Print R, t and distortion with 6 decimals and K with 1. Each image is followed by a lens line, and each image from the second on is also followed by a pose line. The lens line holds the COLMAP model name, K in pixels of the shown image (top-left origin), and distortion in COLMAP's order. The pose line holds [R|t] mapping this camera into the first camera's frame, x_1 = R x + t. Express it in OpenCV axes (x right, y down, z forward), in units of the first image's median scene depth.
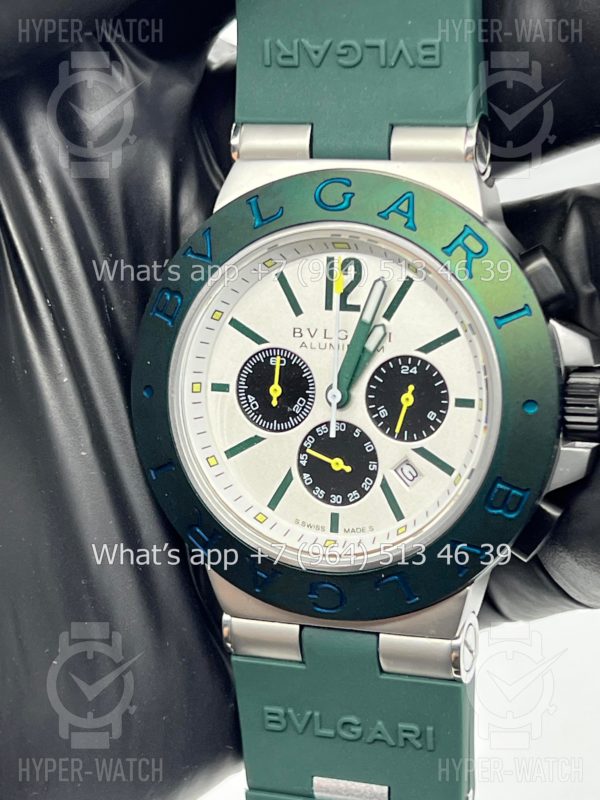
lens RADIAL K [[1931.2, 0, 300.0], [0, 1931.2, 400.0], [0, 0, 1]] dist [0.242691, 0.201895]
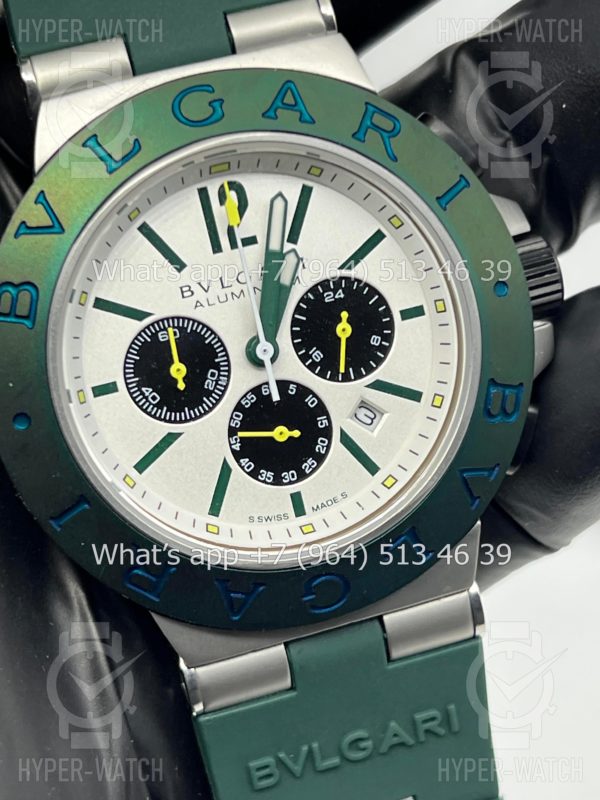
lens RADIAL K [[1931.2, 0, 300.0], [0, 1931.2, 400.0], [0, 0, 1]] dist [0.242691, 0.201895]
pose [[0.830101, -0.280576, 0.481881, -0.360952], [0.299666, 0.953254, 0.038823, -0.009327], [-0.470248, 0.112176, 0.875376, 0.288337]]
